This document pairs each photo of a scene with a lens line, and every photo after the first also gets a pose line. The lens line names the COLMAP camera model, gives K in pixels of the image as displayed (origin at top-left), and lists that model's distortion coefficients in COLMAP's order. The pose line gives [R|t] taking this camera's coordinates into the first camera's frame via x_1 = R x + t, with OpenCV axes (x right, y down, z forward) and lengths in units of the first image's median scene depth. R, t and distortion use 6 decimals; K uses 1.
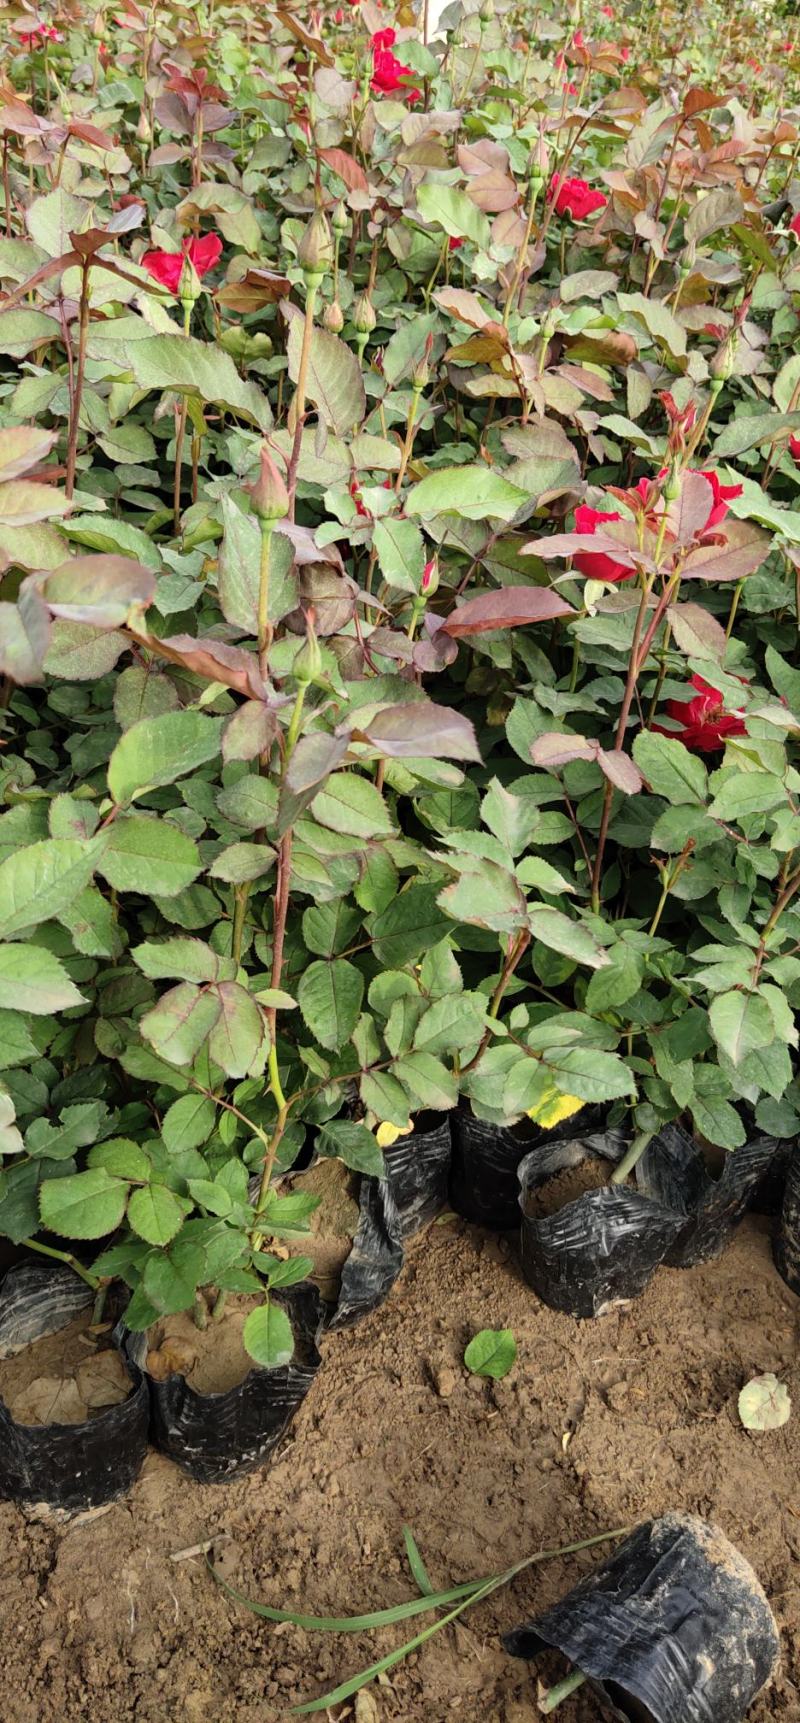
lens RADIAL K [[1307.7, 0, 418.2], [0, 1307.7, 859.2], [0, 0, 1]] dist [0.013962, 0.007100]
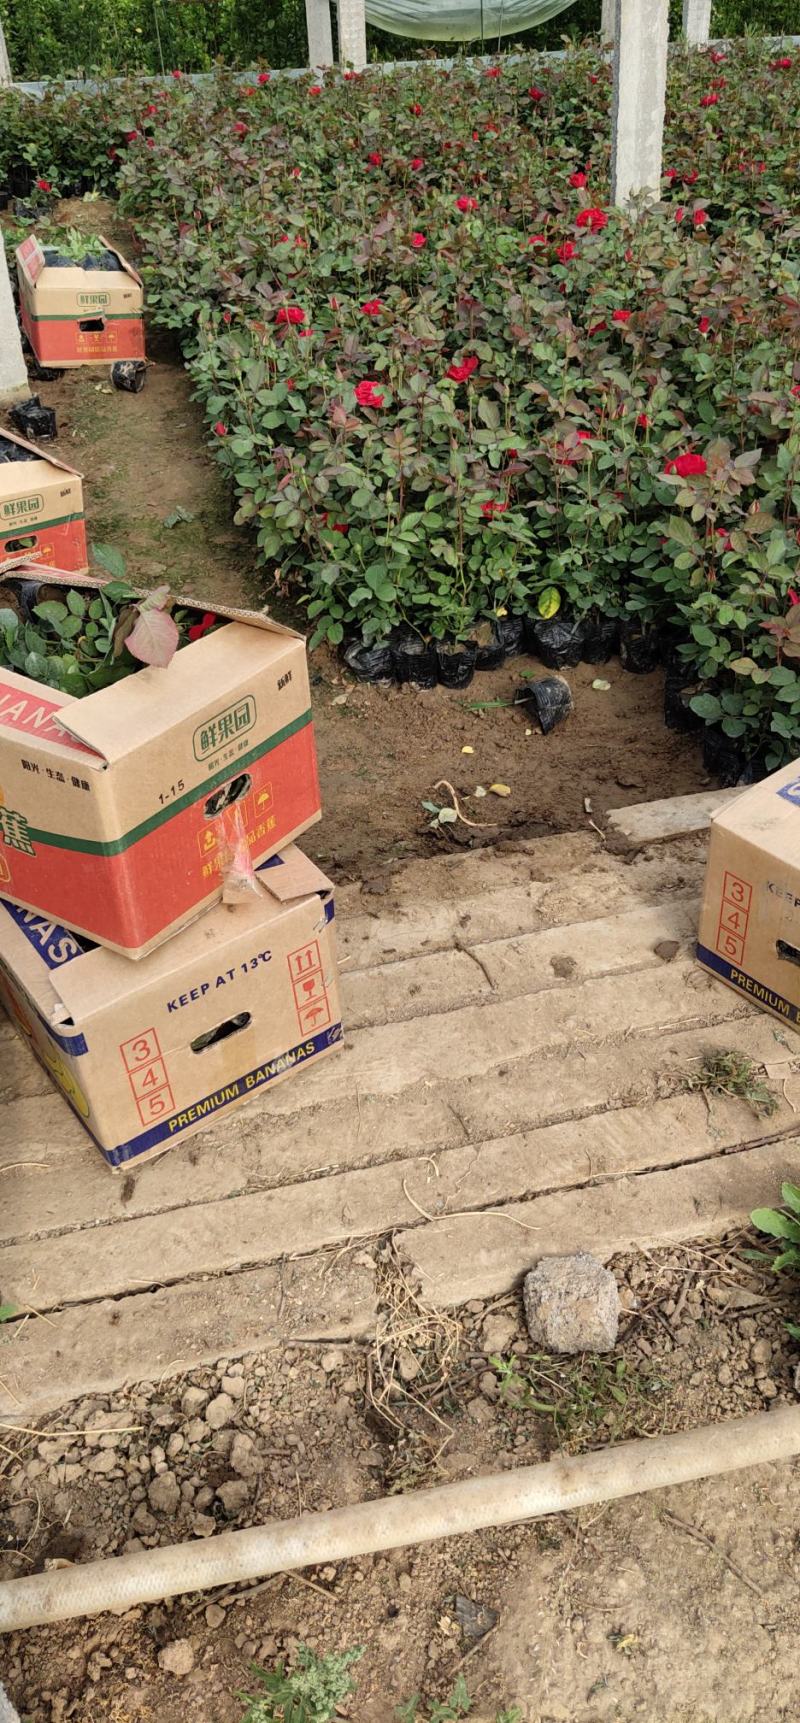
lens RADIAL K [[1307.7, 0, 418.2], [0, 1307.7, 859.2], [0, 0, 1]] dist [0.013962, 0.007100]
pose [[0.959451, 0.000885, -0.281875, 1.471578], [0.003184, 0.999897, 0.013979, 1.555652], [0.281859, -0.014310, 0.959349, -4.892826]]
